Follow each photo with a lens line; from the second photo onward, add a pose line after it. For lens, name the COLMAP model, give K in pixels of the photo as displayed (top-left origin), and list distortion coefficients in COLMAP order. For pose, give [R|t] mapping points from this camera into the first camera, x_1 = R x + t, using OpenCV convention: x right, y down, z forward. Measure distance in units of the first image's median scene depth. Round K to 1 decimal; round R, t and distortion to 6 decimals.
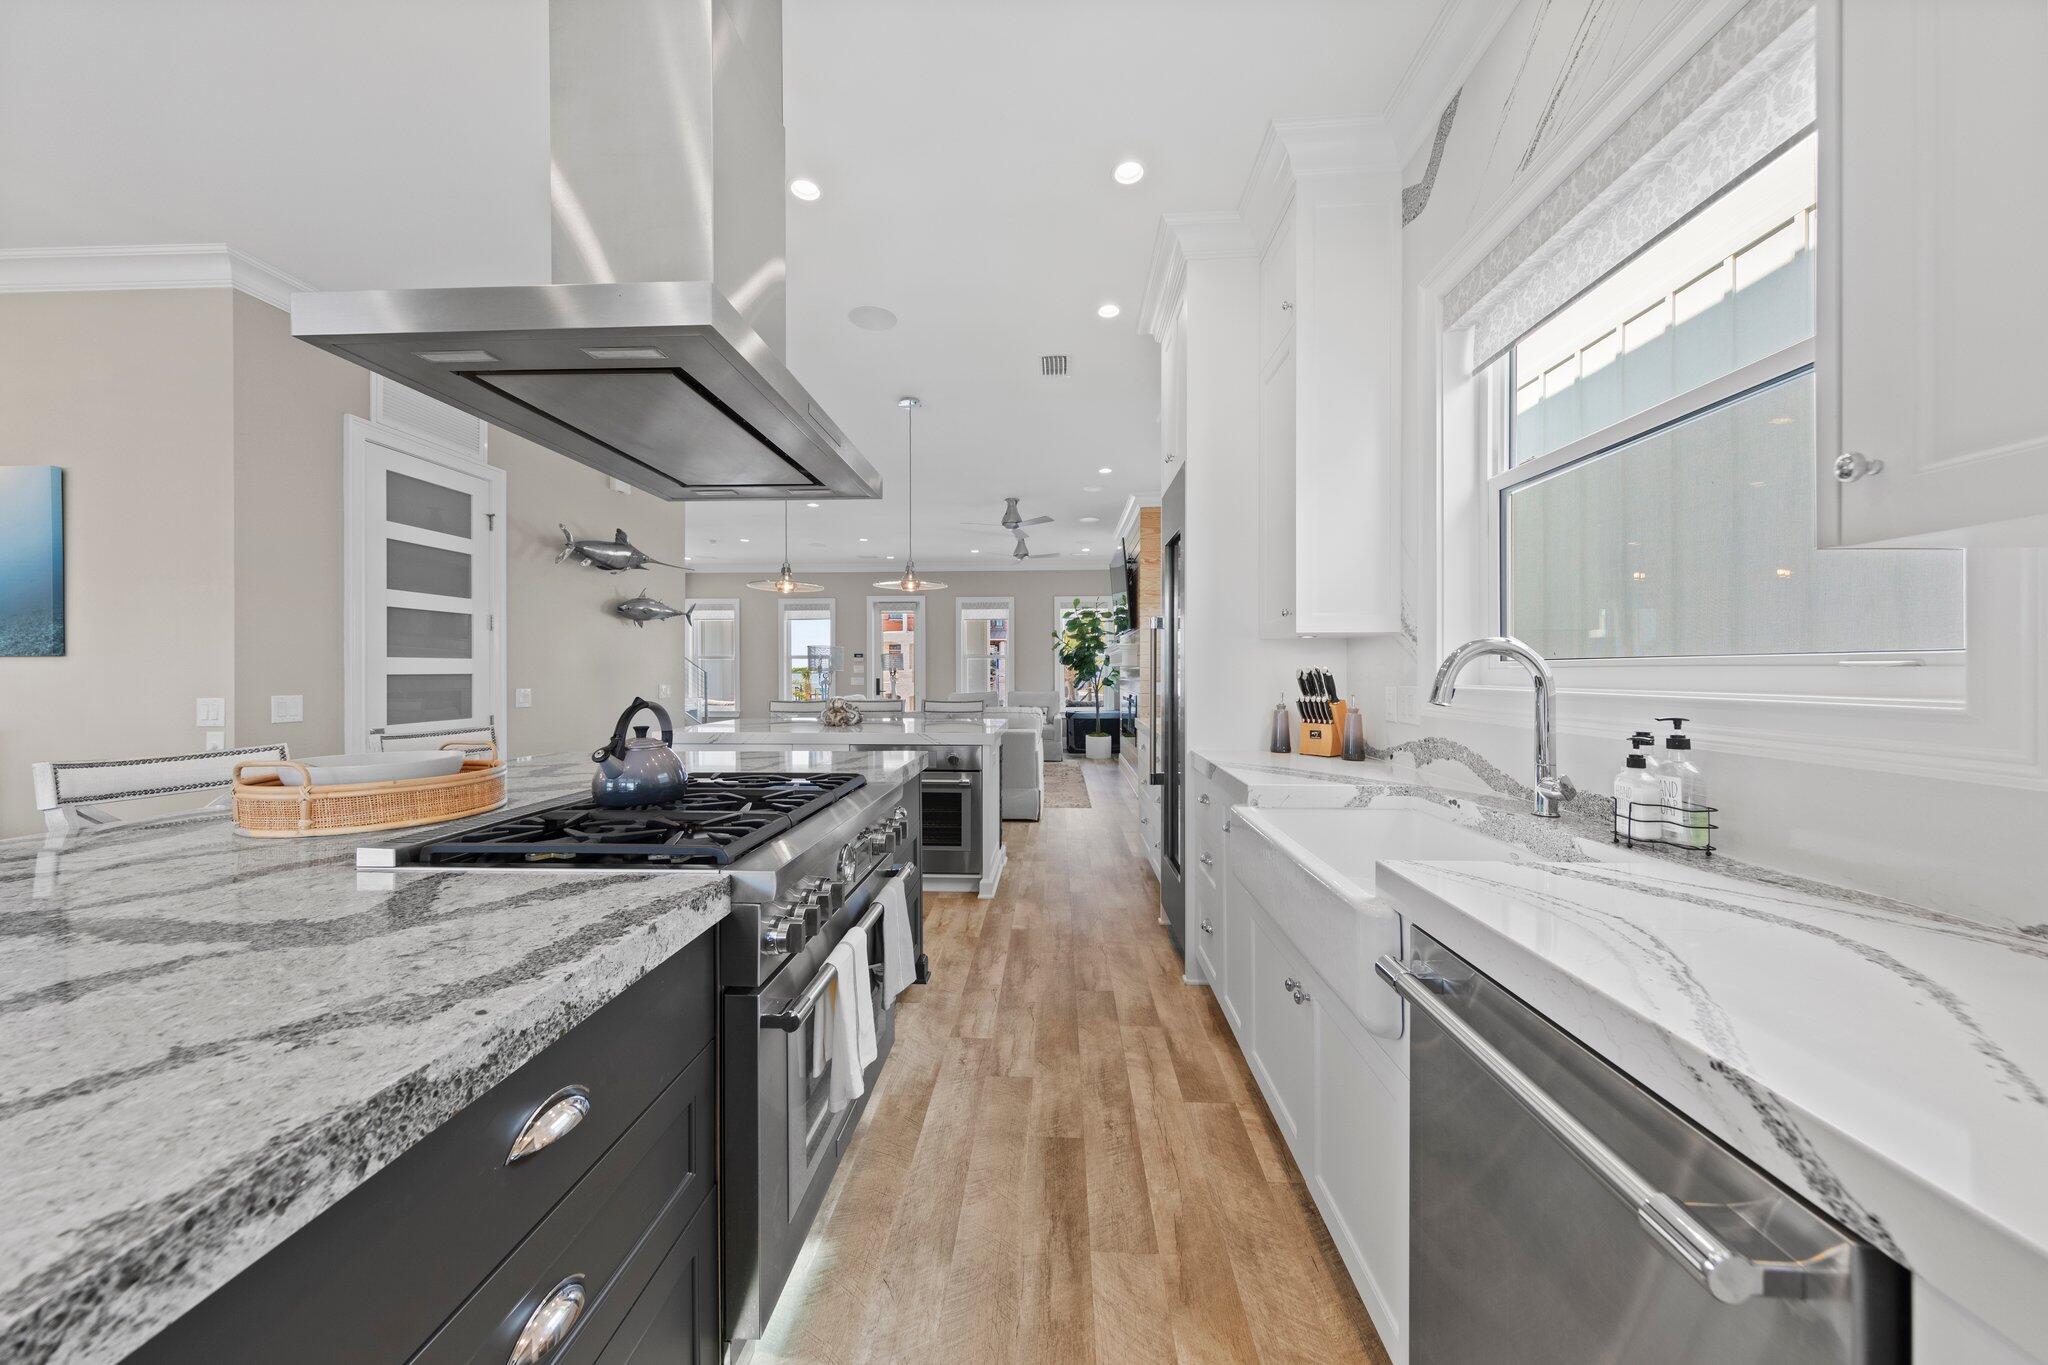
lens RADIAL K [[683.2, 0, 1016.4], [0, 683.2, 675.2], [0, 0, 1]] dist [0.002562, 0.000041]
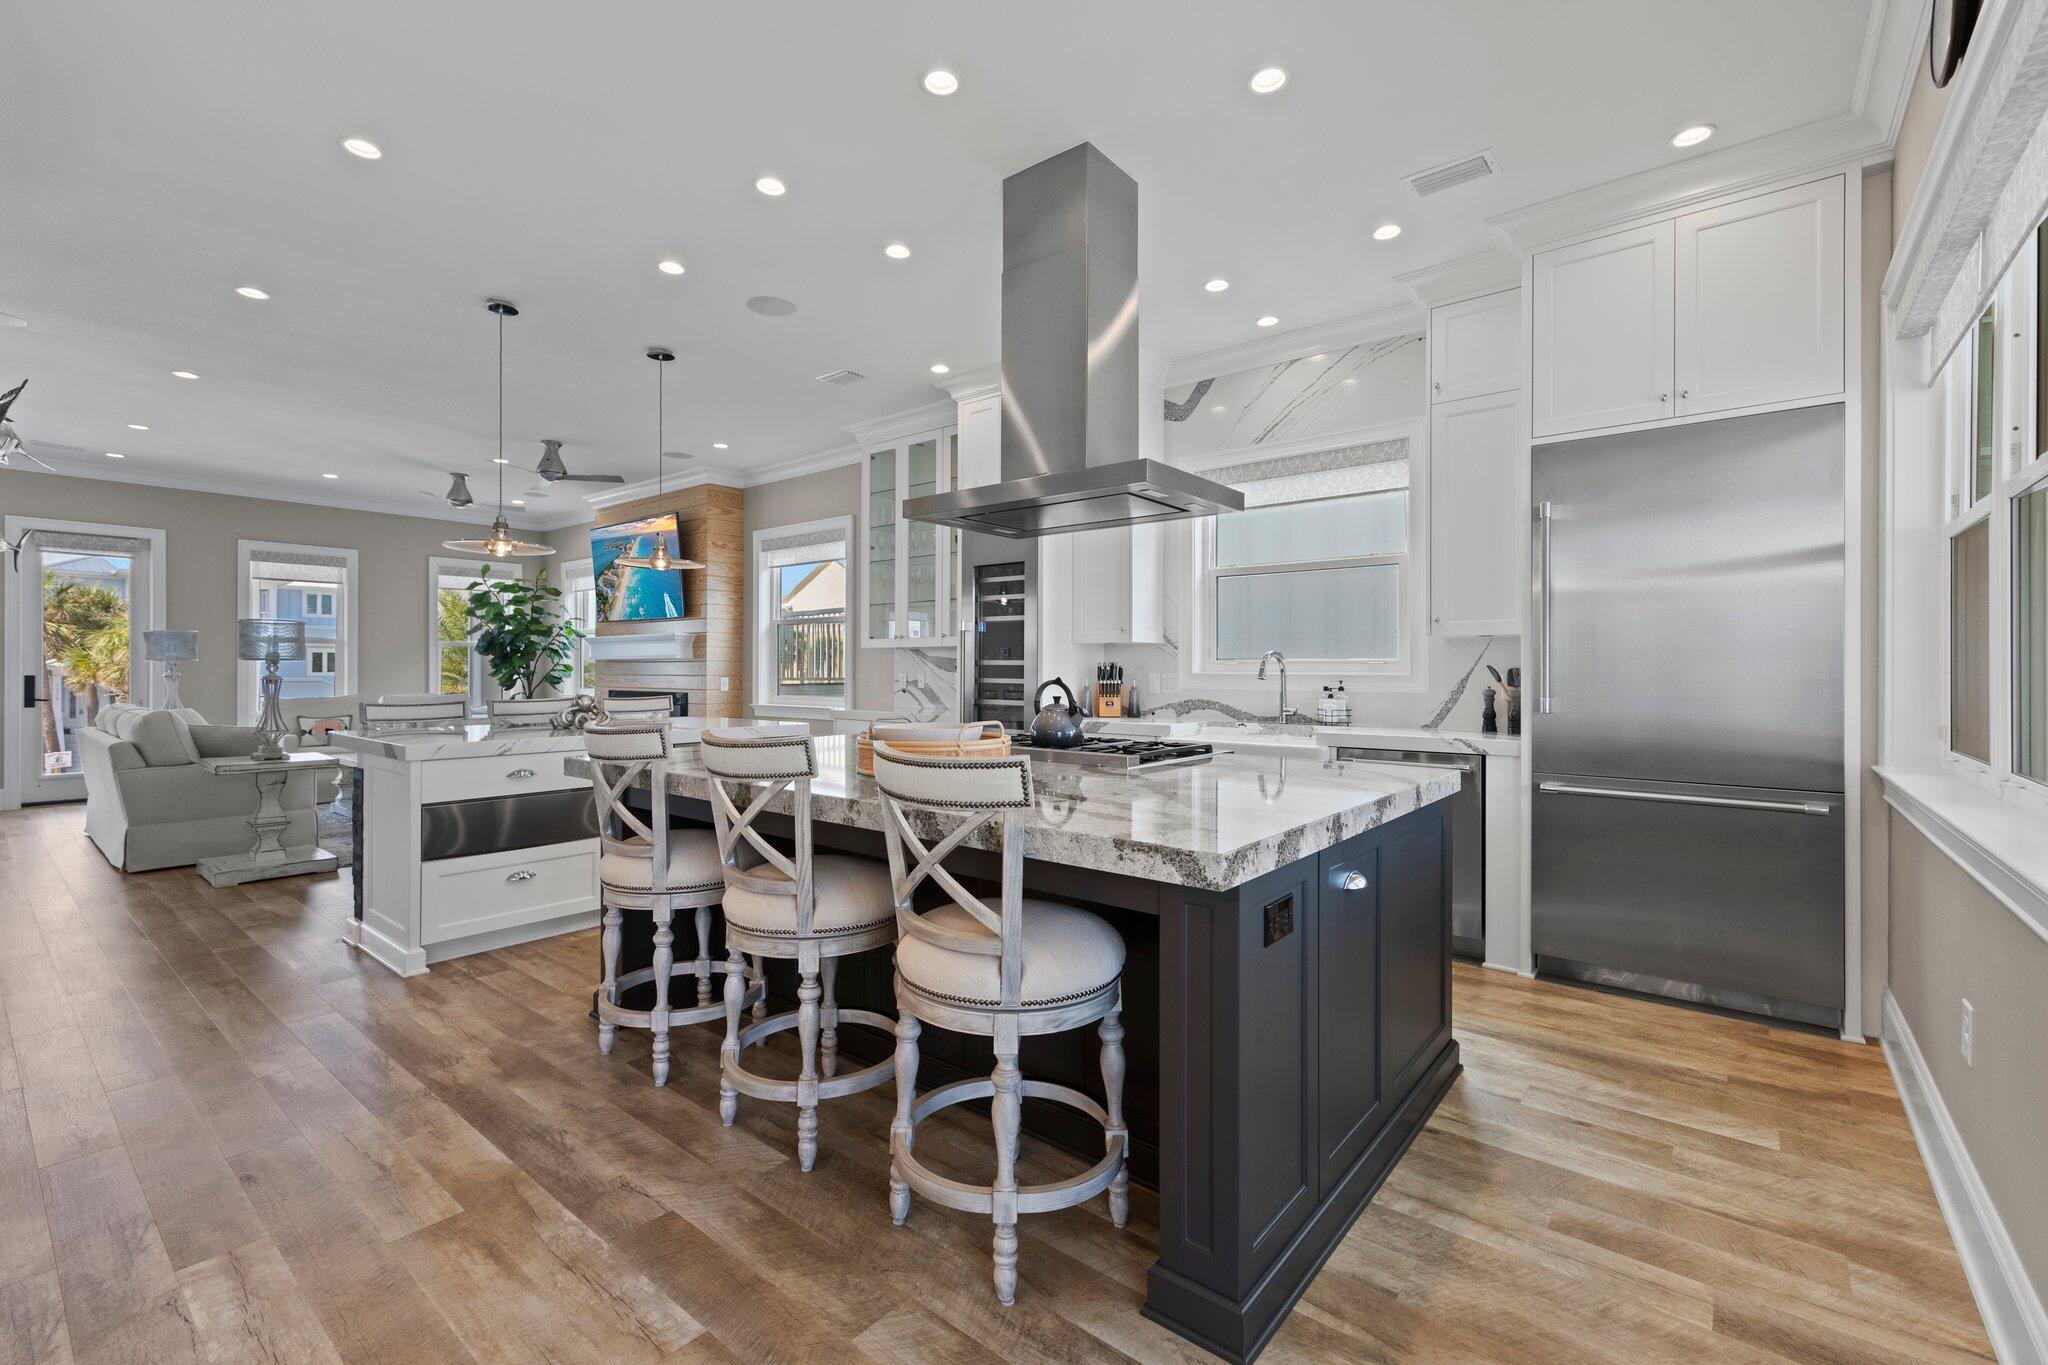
lens RADIAL K [[860.3, 0, 1042.2], [0, 860.3, 674.1], [0, 0, 1]] dist [0.011994, 0.000149]
pose [[0.579475, -0.000281, 0.814990, -1.955956], [0.000206, 1.000000, 0.000198, 0.023119], [-0.814990, 0.000053, 0.579475, -0.075992]]
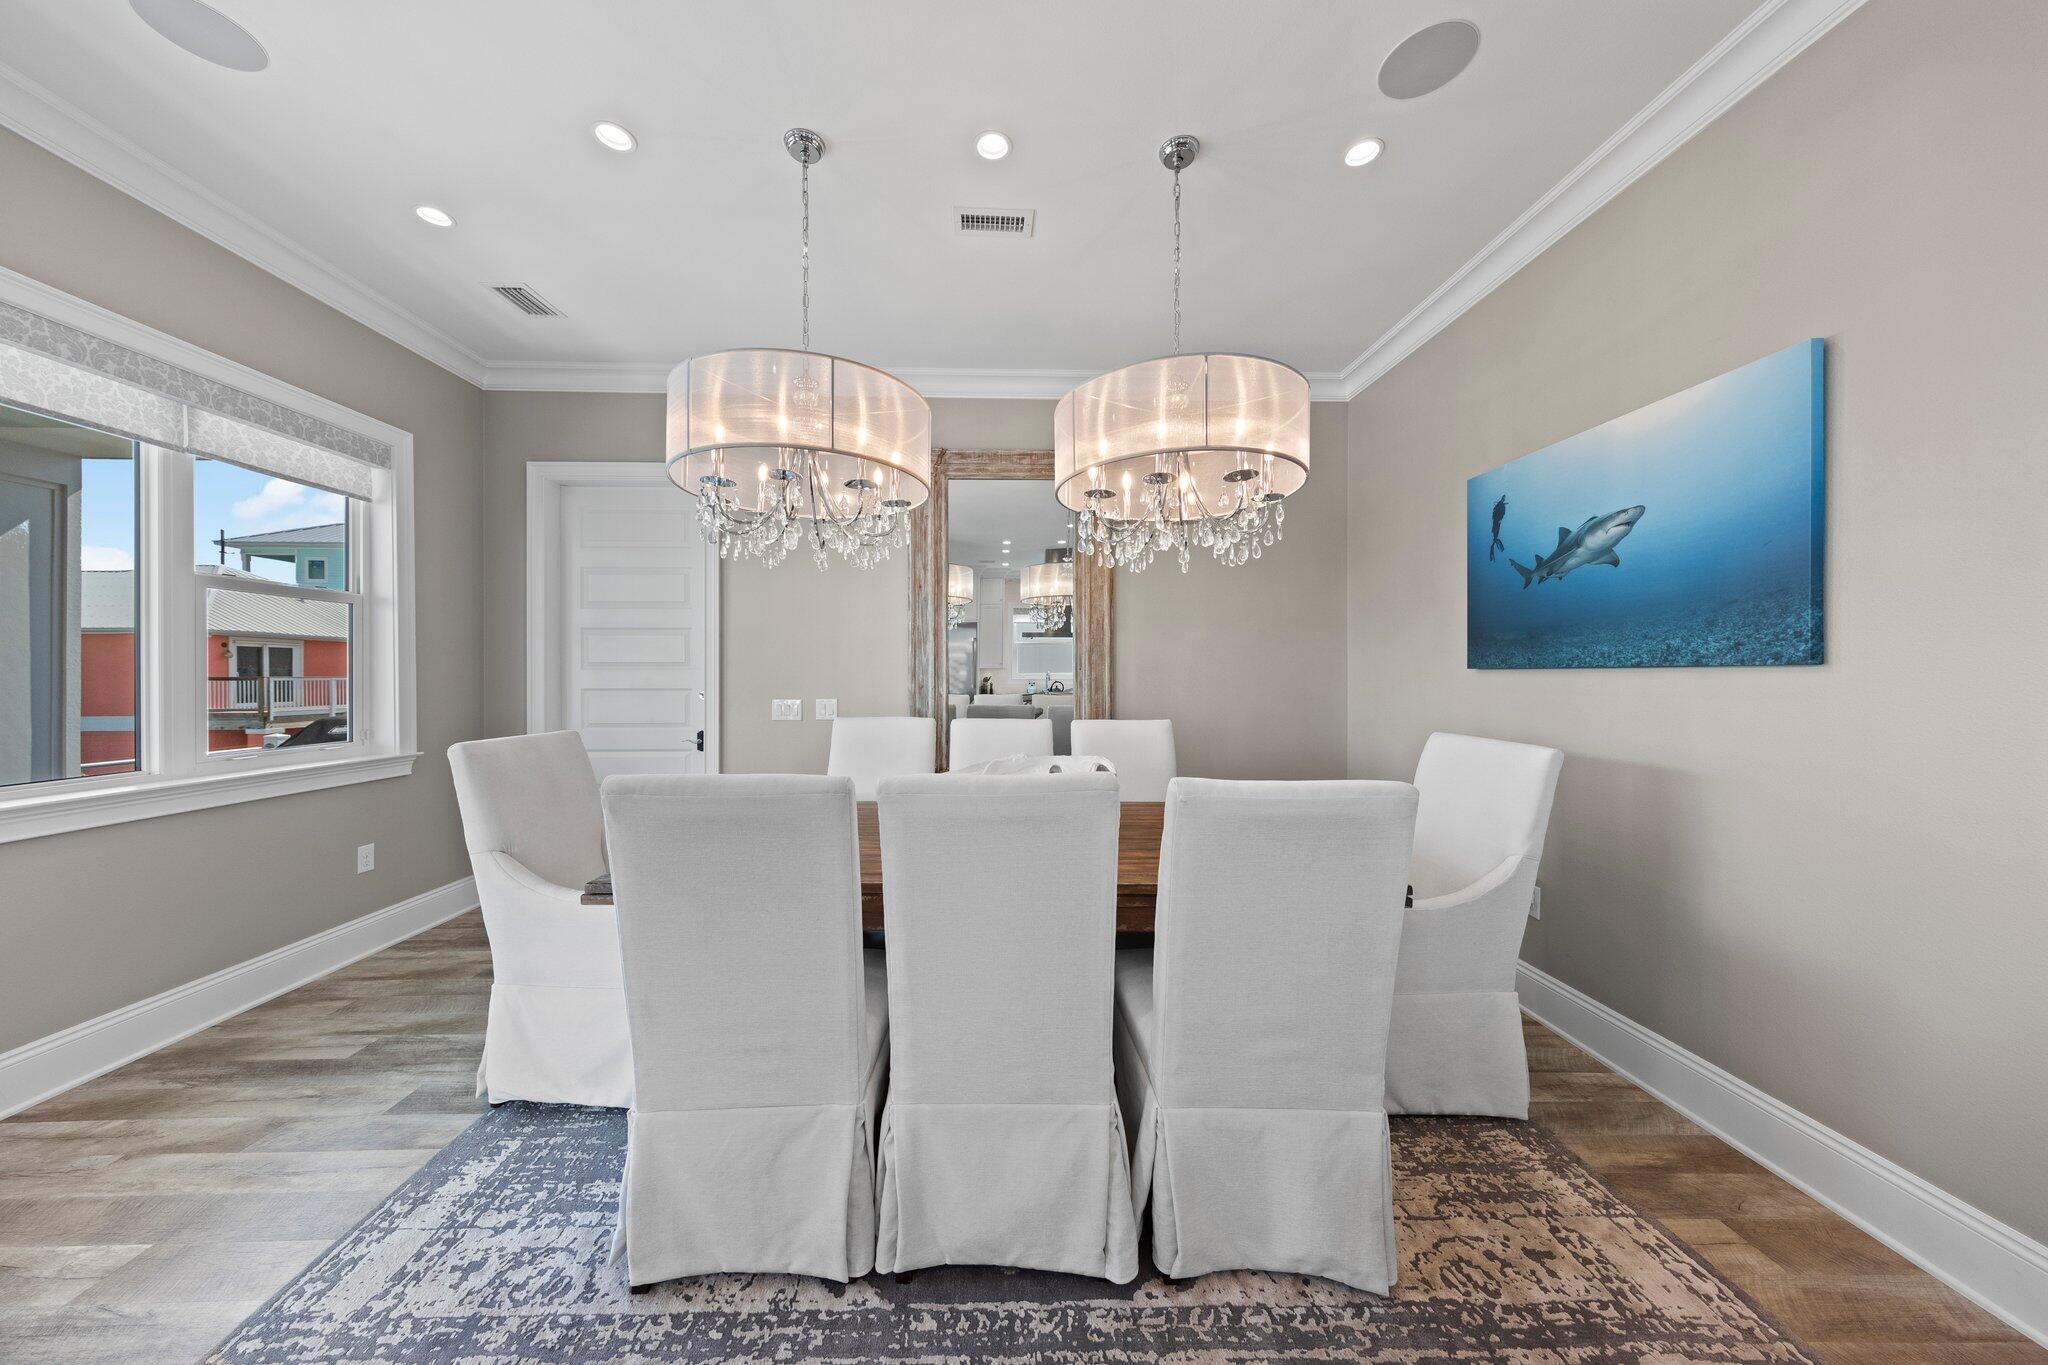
lens RADIAL K [[683.2, 0, 1016.4], [0, 683.2, 675.2], [0, 0, 1]] dist [0.002562, 0.000041]
pose [[0.070479, 0.000667, -0.997513, -1.477074], [-0.004515, 0.999990, 0.000350, -0.027316], [0.997503, 0.004479, 0.070481, 0.489759]]
